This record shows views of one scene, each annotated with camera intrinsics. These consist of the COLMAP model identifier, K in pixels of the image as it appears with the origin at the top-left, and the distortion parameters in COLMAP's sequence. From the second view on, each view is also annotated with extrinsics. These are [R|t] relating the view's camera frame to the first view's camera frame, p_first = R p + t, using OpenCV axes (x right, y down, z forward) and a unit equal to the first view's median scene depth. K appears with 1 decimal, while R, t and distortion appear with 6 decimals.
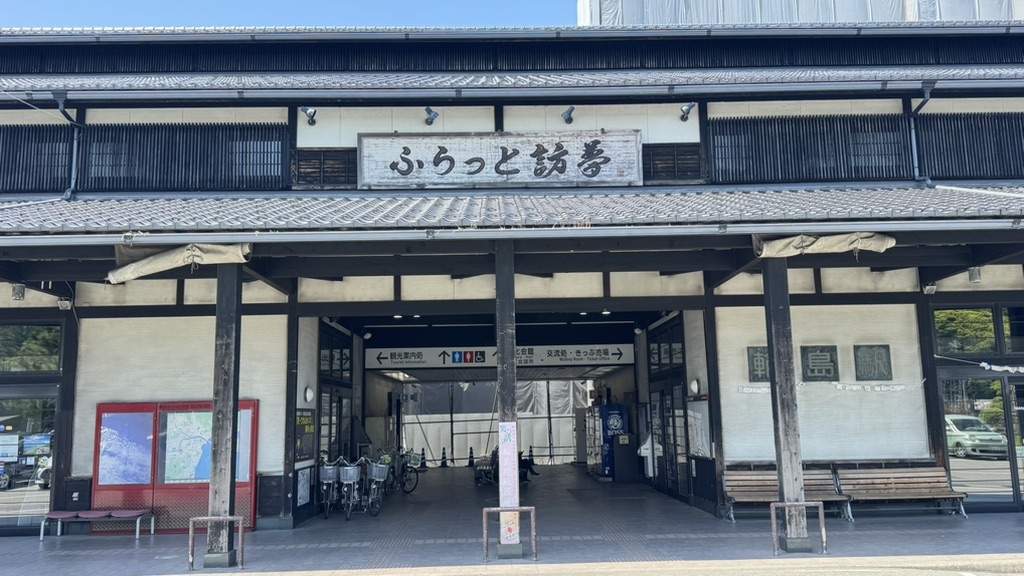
lens RADIAL K [[849.1, 0, 512.0], [0, 849.1, 288.0], [0, 0, 1]] dist [0.155311, -0.272570]
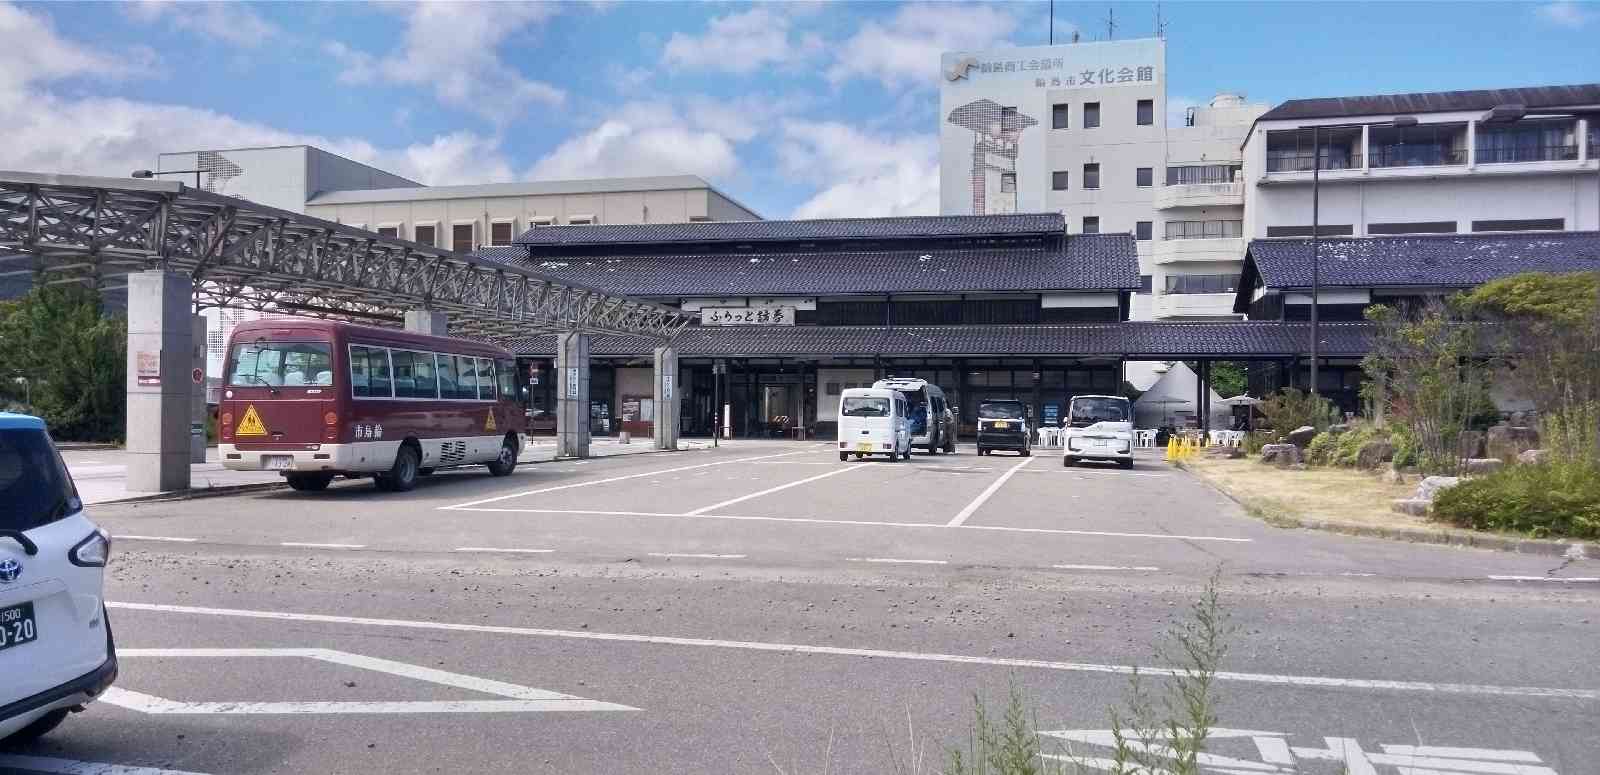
lens RADIAL K [[1196.2, 0, 800.0], [0, 1196.2, 387.5], [0, 0, 1]] dist [0.042626, 0.001371]
pose [[0.967142, 0.026481, -0.252855, 1.192315], [0.009311, 0.990205, 0.139314, -0.474250], [0.254067, -0.137090, 0.957422, -2.868355]]
